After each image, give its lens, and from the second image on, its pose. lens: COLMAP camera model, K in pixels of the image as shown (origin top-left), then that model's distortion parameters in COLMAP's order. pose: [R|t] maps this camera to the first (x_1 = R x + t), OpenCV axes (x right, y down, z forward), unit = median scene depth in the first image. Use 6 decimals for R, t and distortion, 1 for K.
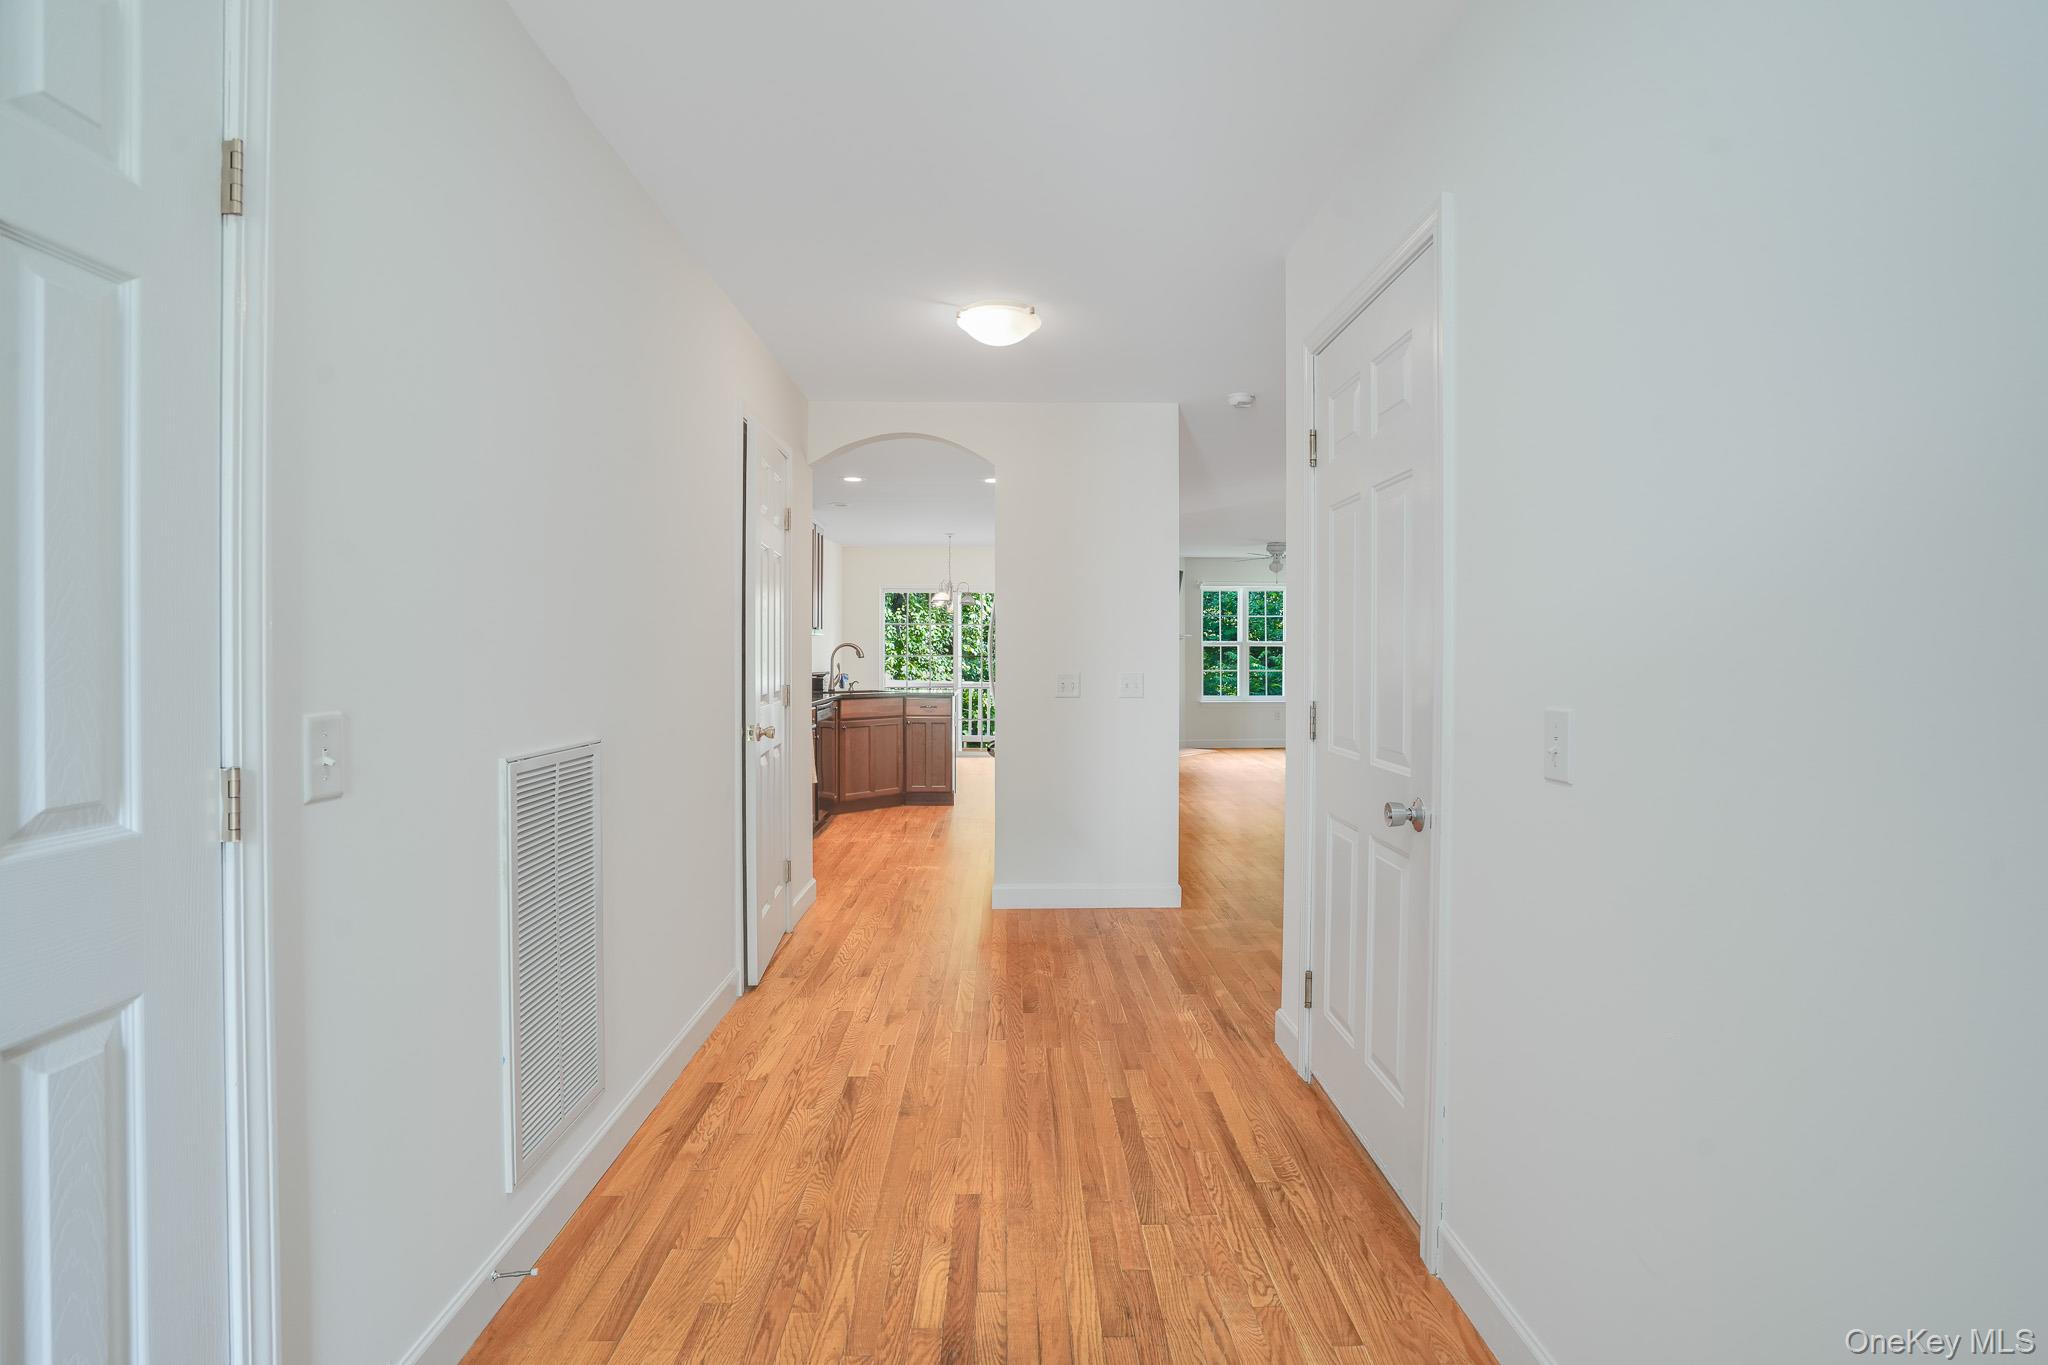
lens RADIAL K [[951.7, 0, 1020.2], [0, 951.7, 684.6], [0, 0, 1]] dist [-0.056430, 0.022612]
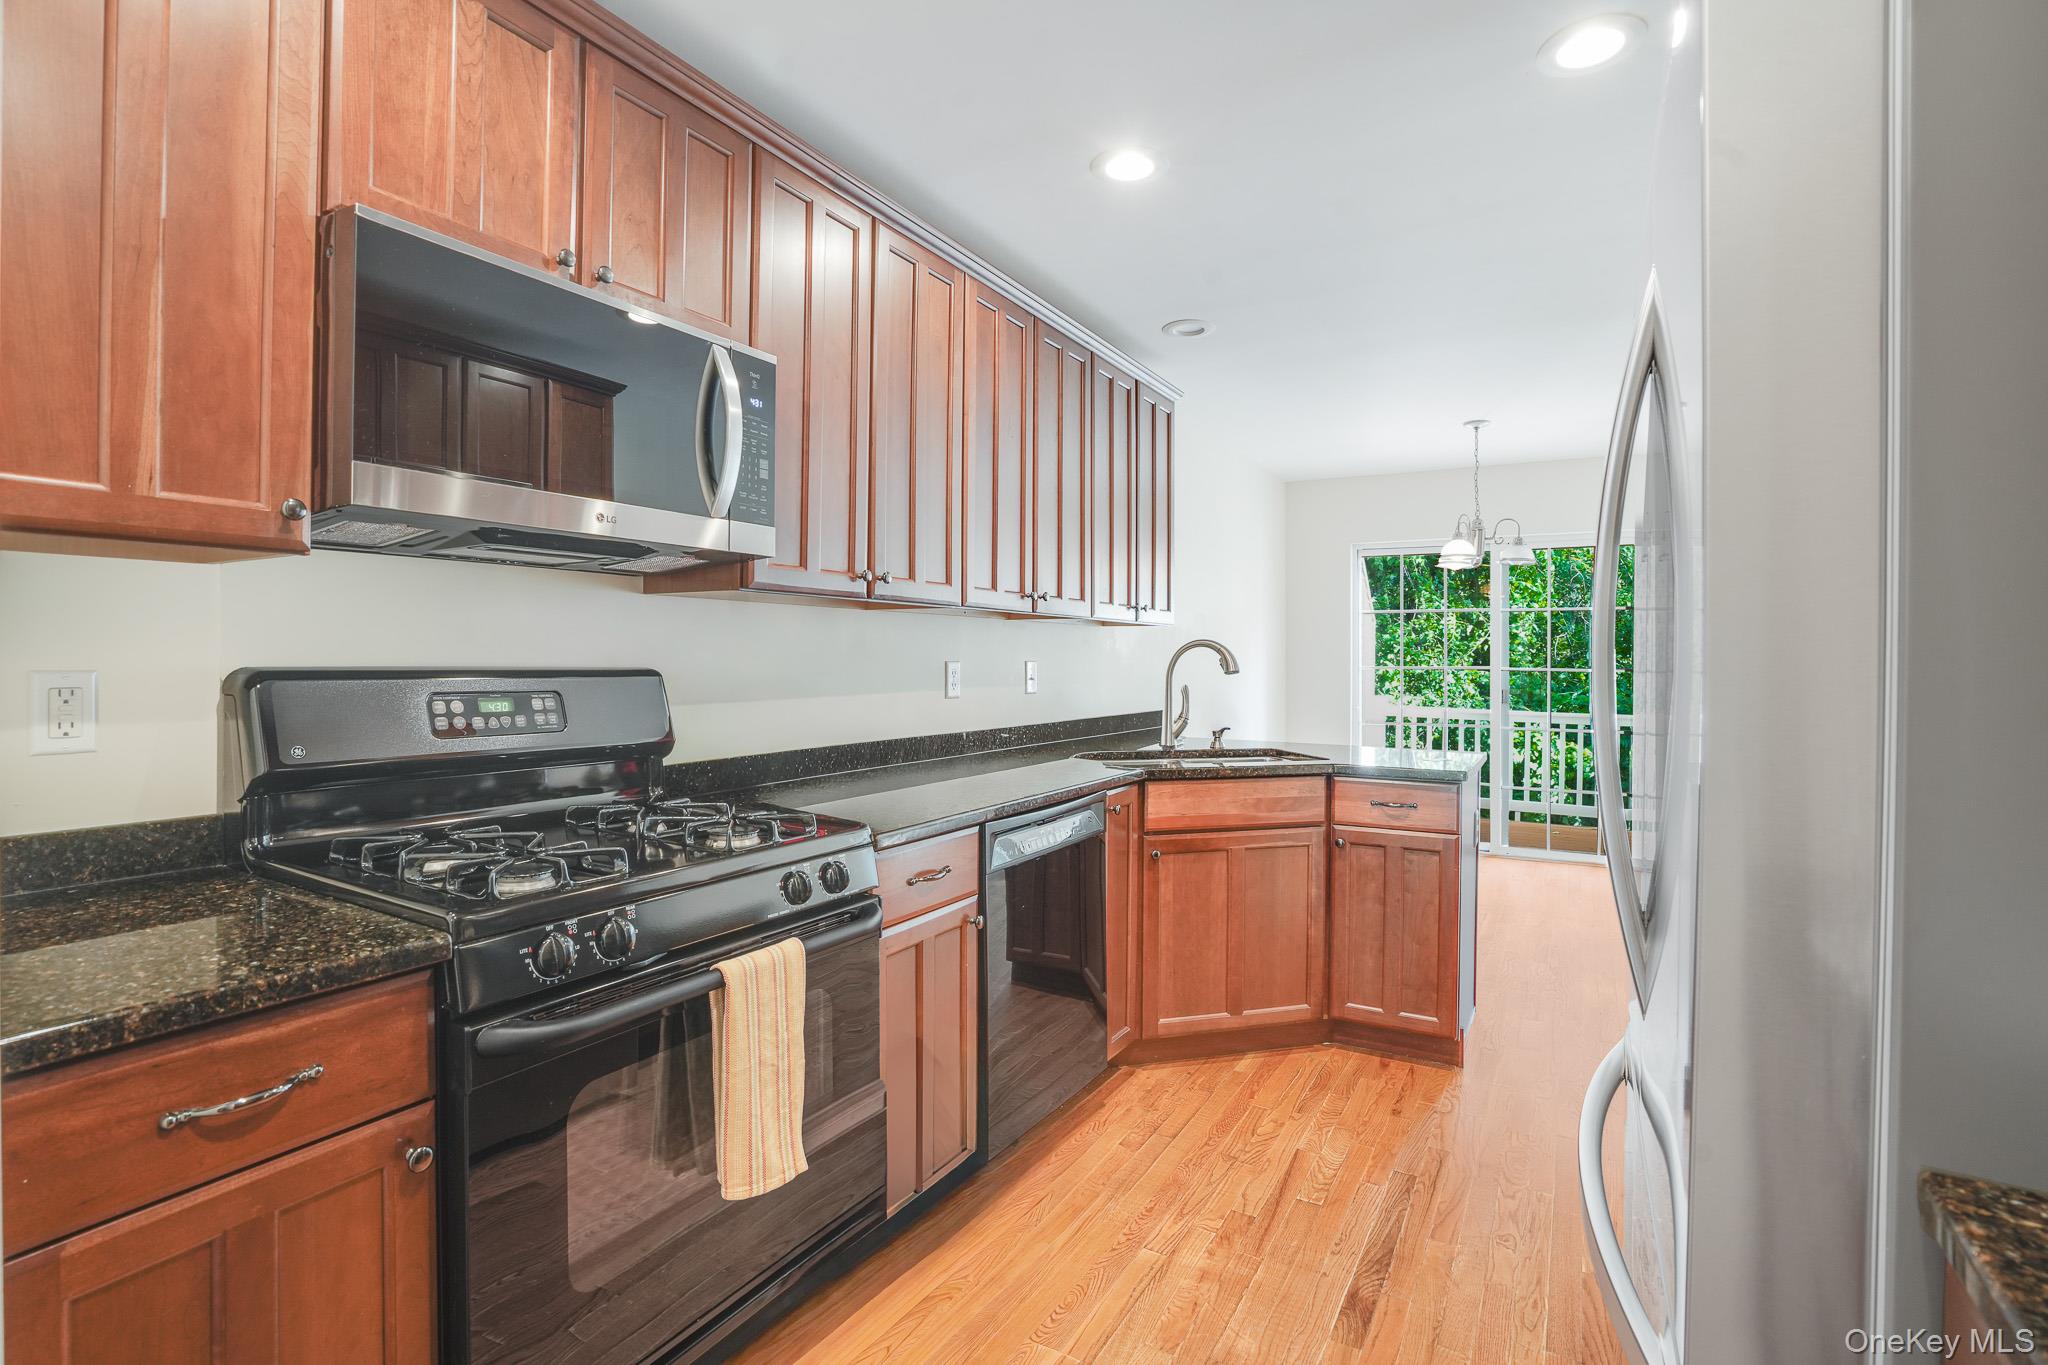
lens RADIAL K [[957.7, 0, 1014.1], [0, 957.7, 655.9], [0, 0, 1]] dist [-0.070506, 0.034872]
pose [[0.846671, -0.005154, -0.532093, -0.023701], [-0.016556, 0.999214, -0.036023, -0.019619], [0.531860, 0.039309, 0.845920, 0.602141]]
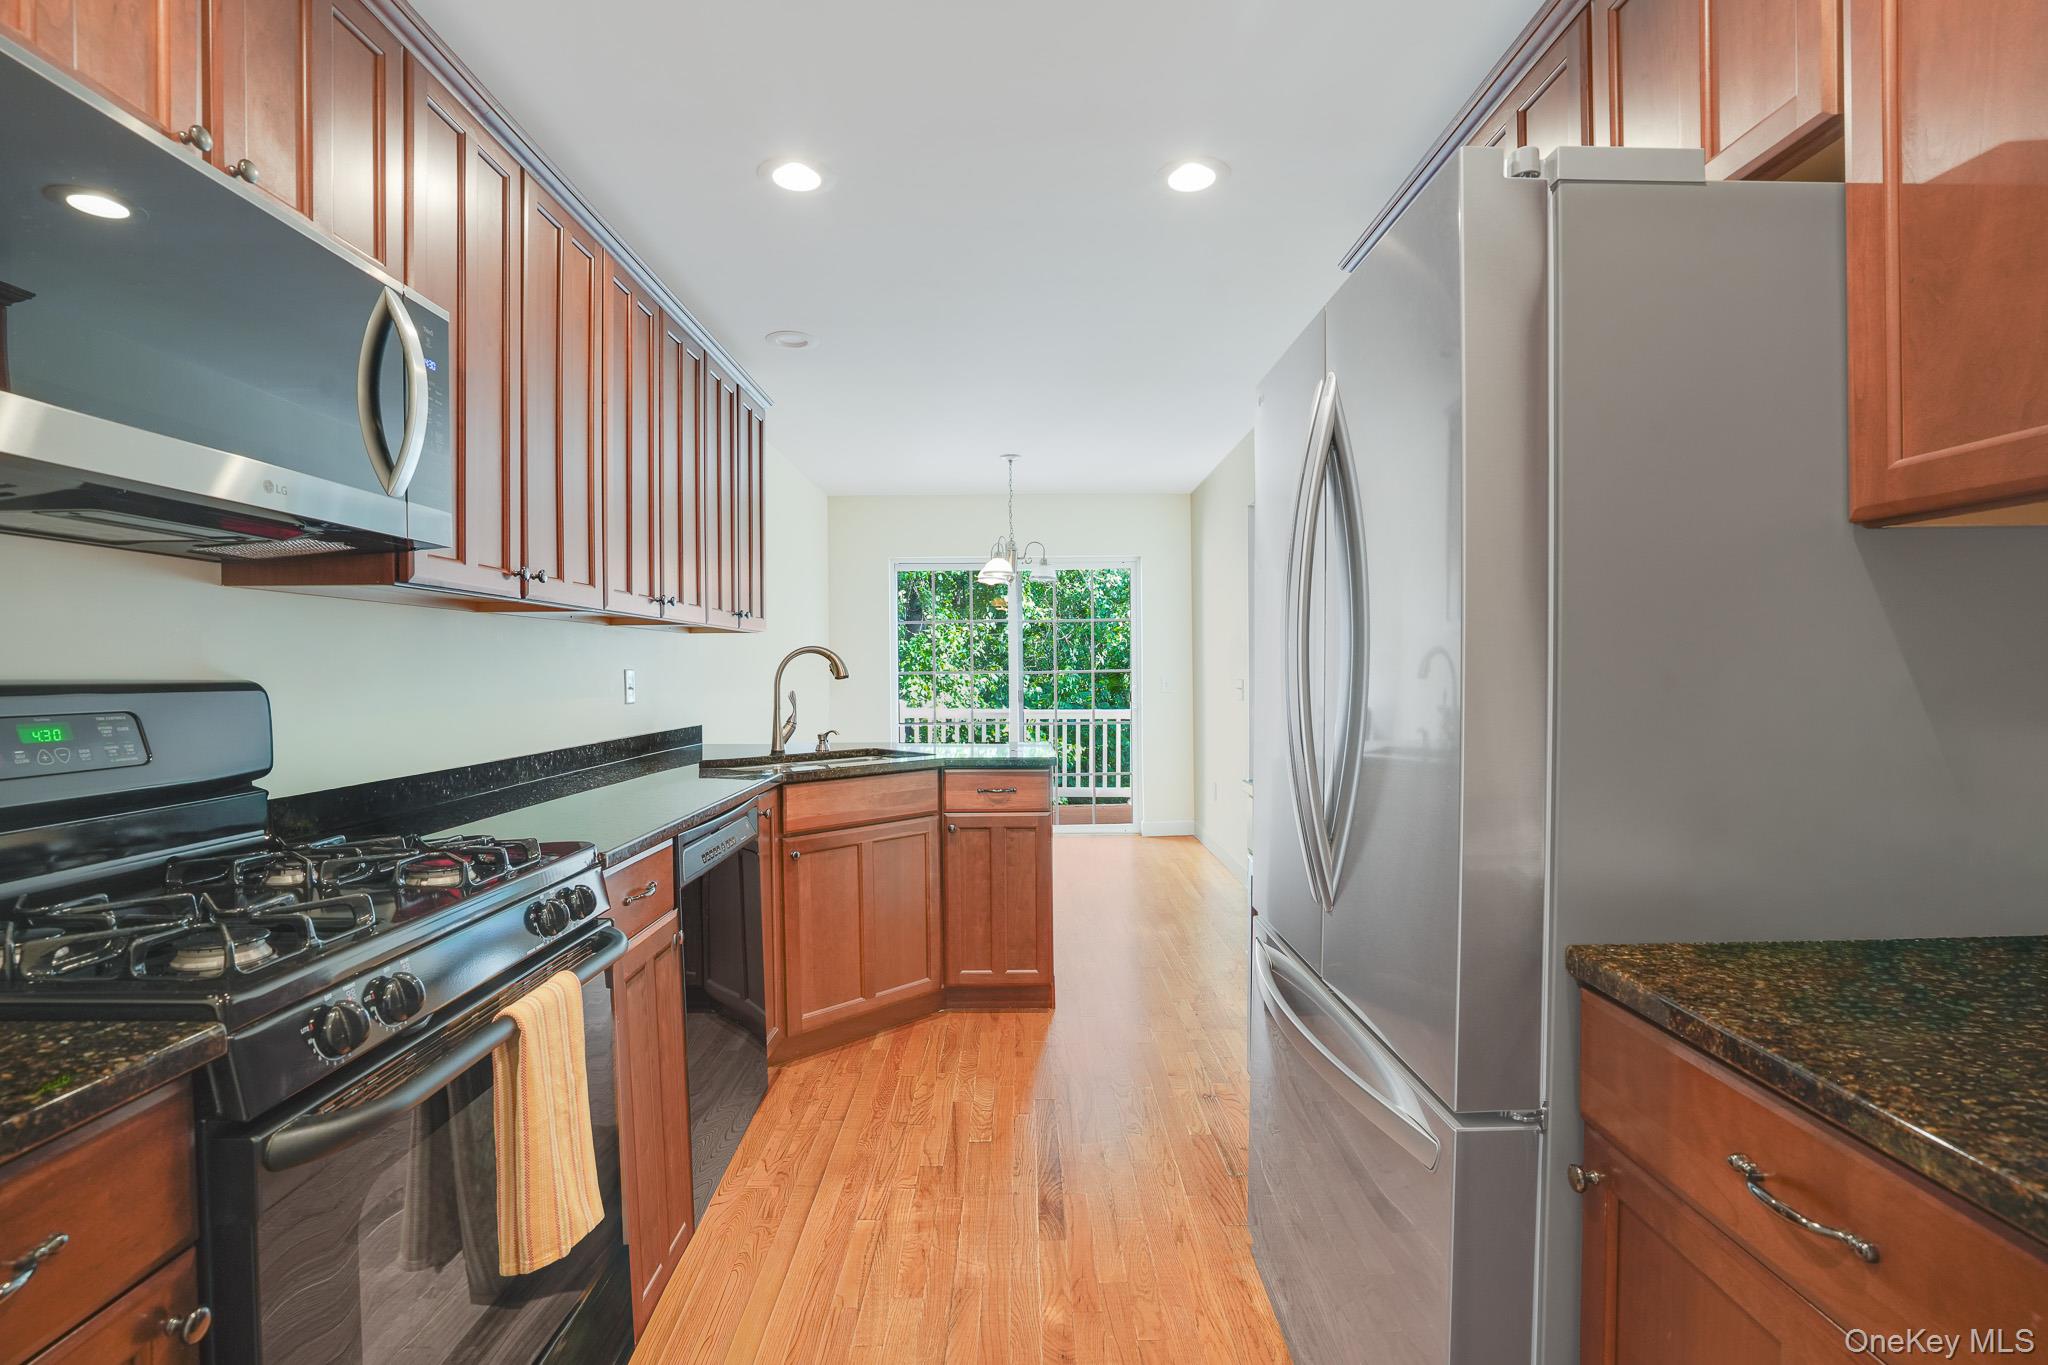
lens RADIAL K [[951.7, 0, 1020.2], [0, 951.7, 684.6], [0, 0, 1]] dist [-0.056430, 0.022612]
pose [[0.999747, -0.013709, -0.017816, -0.077935], [0.013420, 0.999778, -0.016241, -0.017475], [0.018035, 0.015998, 0.999709, 0.570795]]
